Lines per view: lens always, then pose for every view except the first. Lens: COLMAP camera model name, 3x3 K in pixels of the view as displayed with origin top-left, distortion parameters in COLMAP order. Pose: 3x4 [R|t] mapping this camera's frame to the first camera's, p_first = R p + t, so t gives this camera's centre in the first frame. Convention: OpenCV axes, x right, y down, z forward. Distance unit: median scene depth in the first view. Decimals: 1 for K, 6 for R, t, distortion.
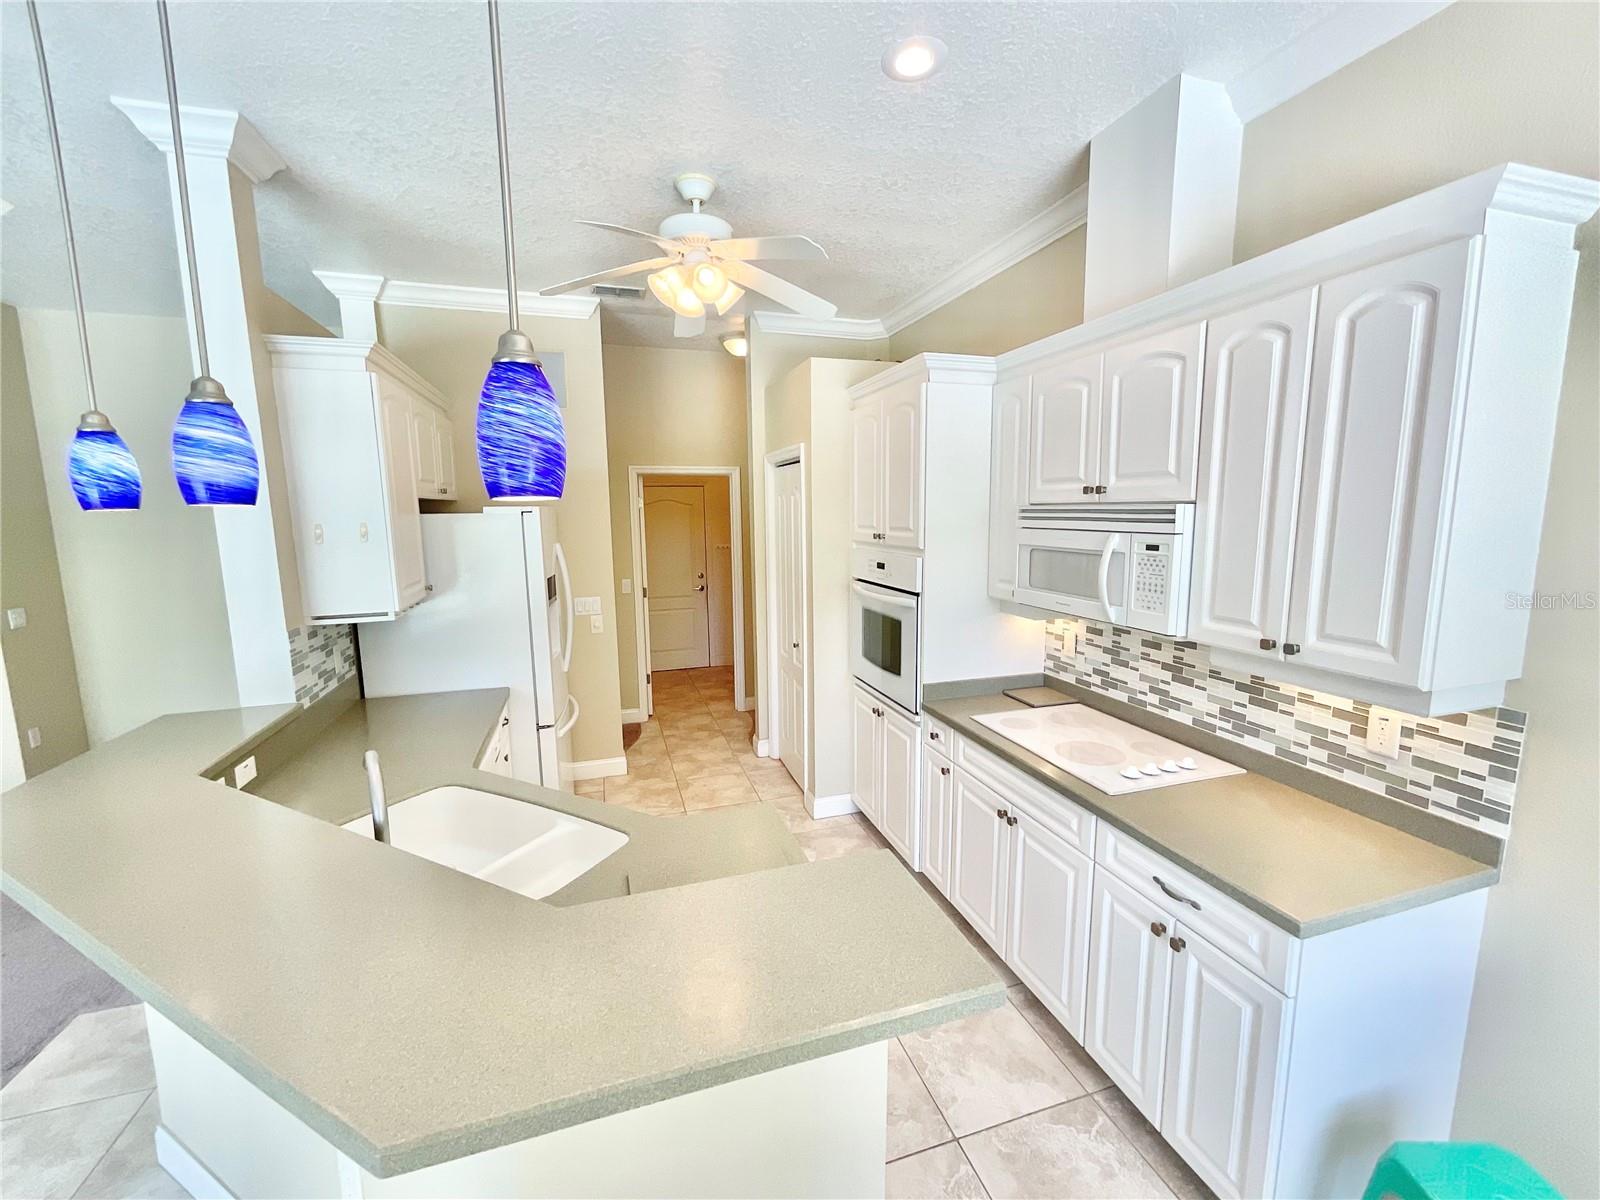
lens RADIAL K [[645.1, 0, 795.5], [0, 645.1, 598.7], [0, 0, 1]] dist [-0.003885, -0.000049]
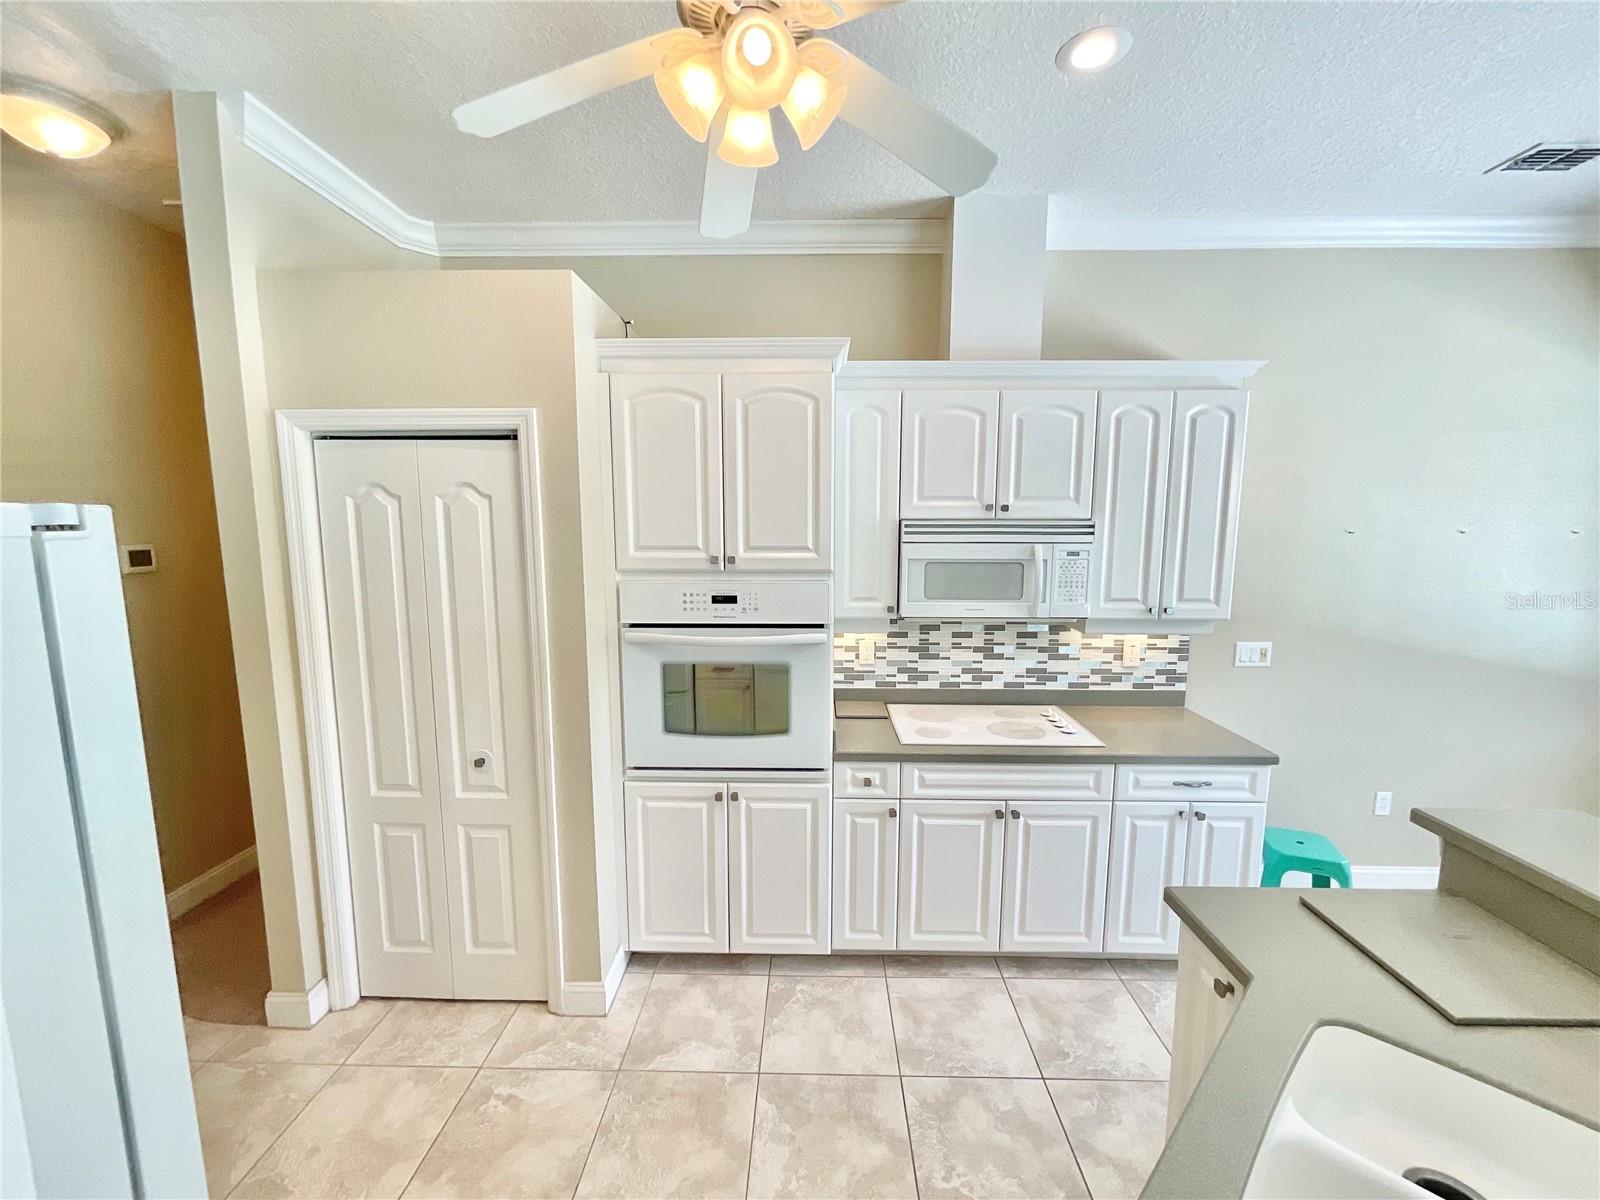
lens RADIAL K [[645.1, 0, 799.9], [0, 645.1, 599.6], [0, 0, 1]] dist [-0.003885, -0.000049]
pose [[0.320956, -0.101605, 0.941628, -0.768190], [0.125788, 0.989994, 0.063949, -0.124412], [-0.938704, 0.097921, 0.330526, 0.968854]]
